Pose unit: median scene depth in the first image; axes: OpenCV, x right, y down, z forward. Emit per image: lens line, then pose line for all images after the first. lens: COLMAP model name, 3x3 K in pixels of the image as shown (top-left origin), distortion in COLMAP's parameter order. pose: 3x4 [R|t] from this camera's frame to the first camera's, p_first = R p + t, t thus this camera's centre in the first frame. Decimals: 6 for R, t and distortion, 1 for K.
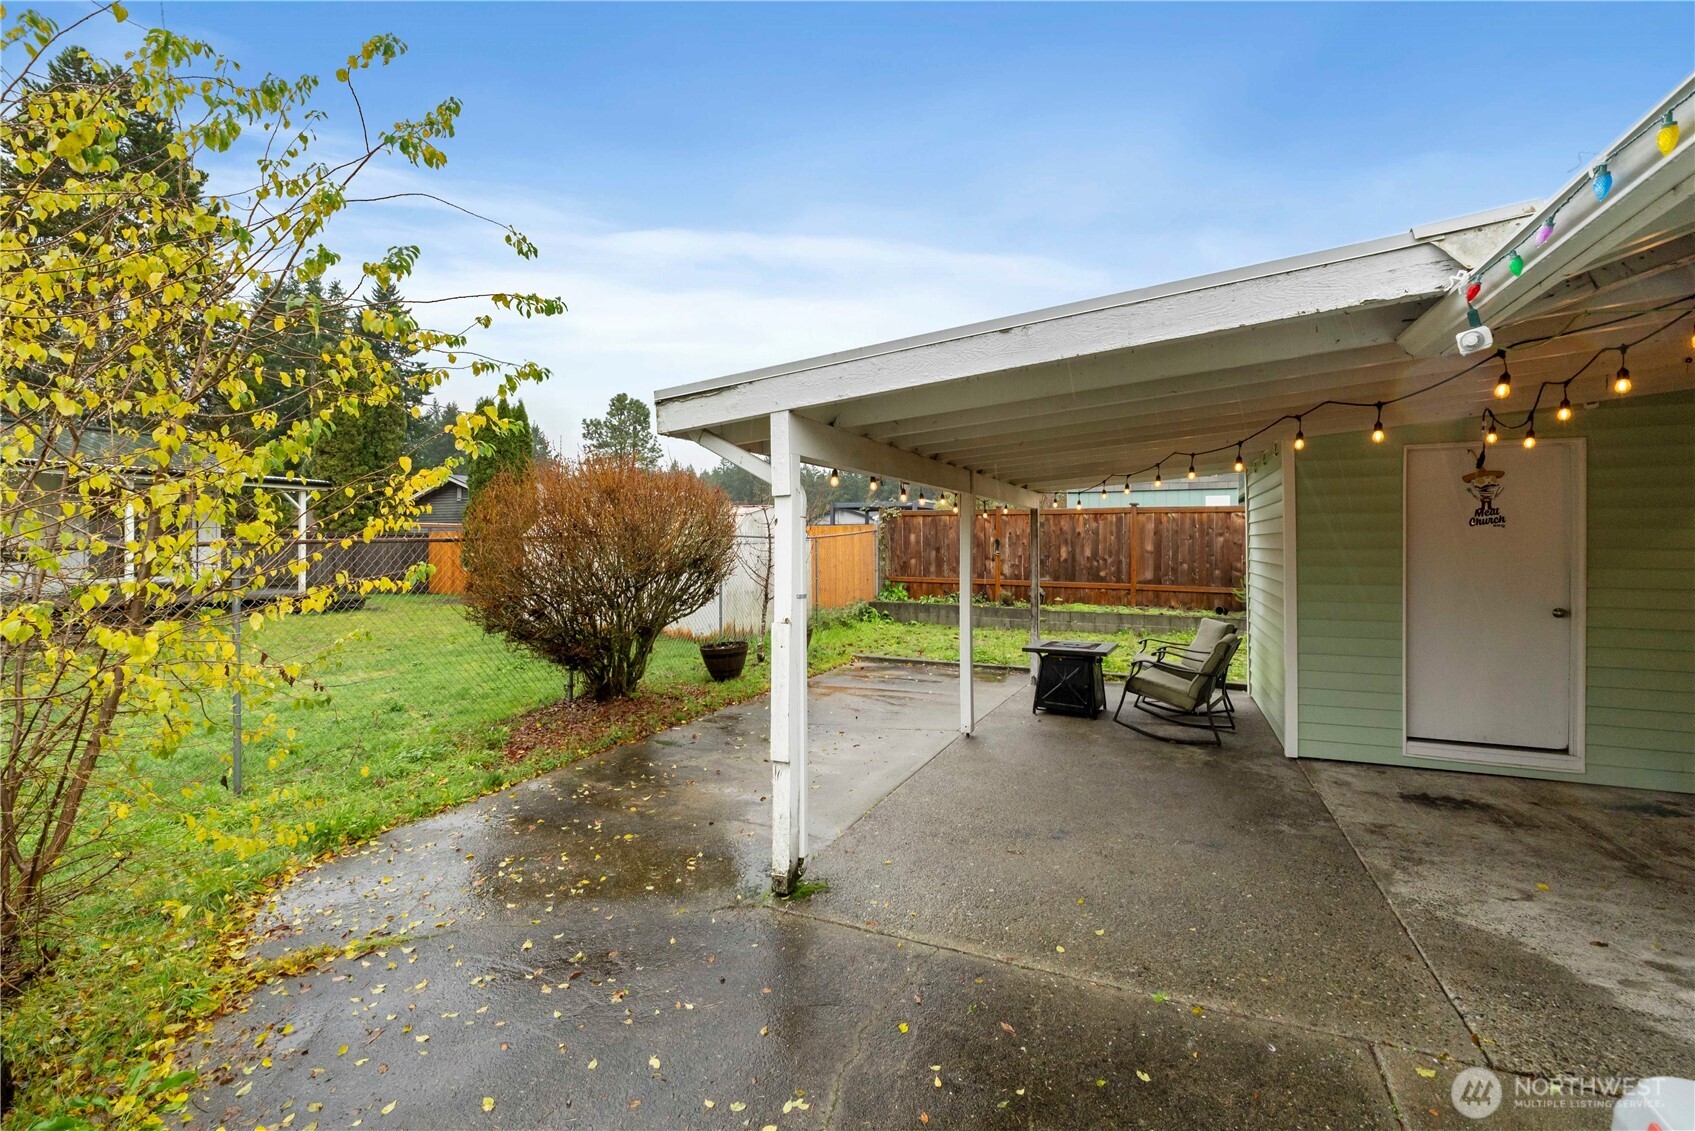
lens RADIAL K [[742.7, 0, 848.7], [0, 742.7, 558.6], [0, 0, 1]] dist [-0.001749, 0.000118]
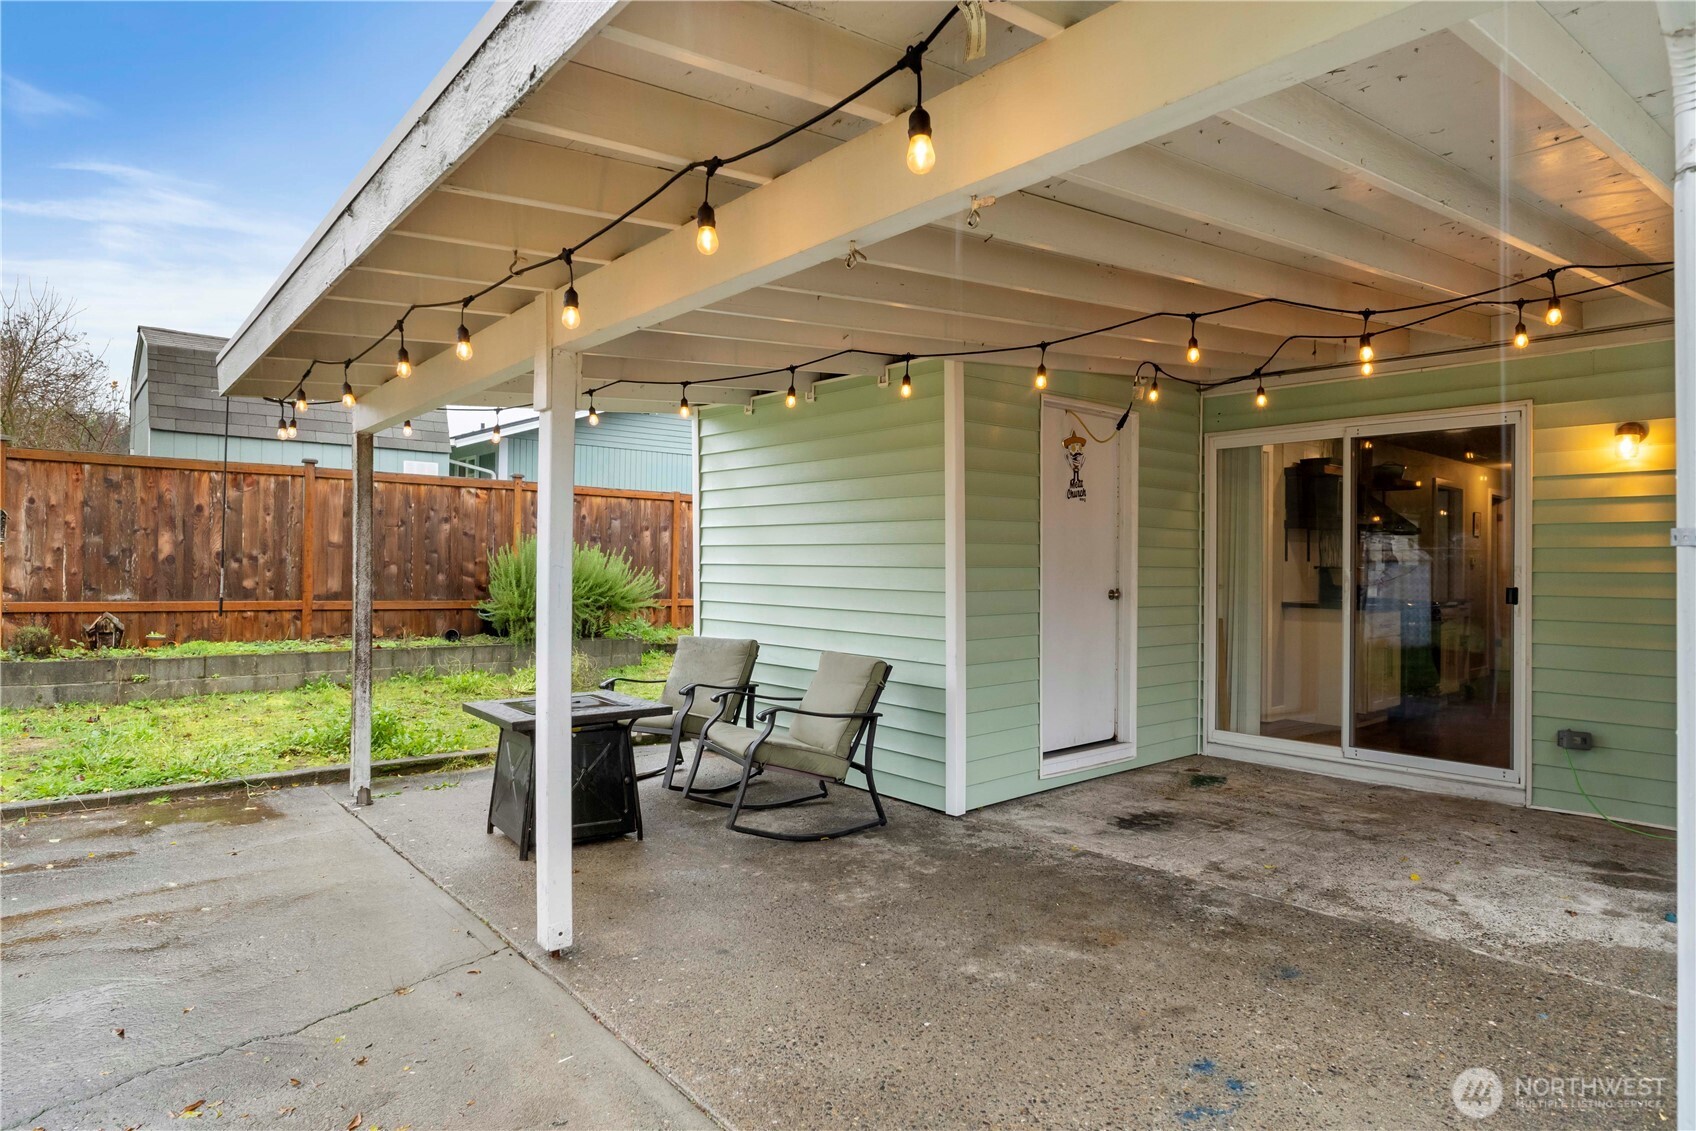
lens RADIAL K [[967.3, 0, 847.5], [0, 967.3, 562.5], [0, 0, 1]] dist [-0.003406, -0.000461]
pose [[0.421044, 0.004320, 0.907030, -0.124116], [0.009339, 0.999915, -0.009098, 0.016225], [-0.906992, 0.012301, 0.420968, 0.315690]]
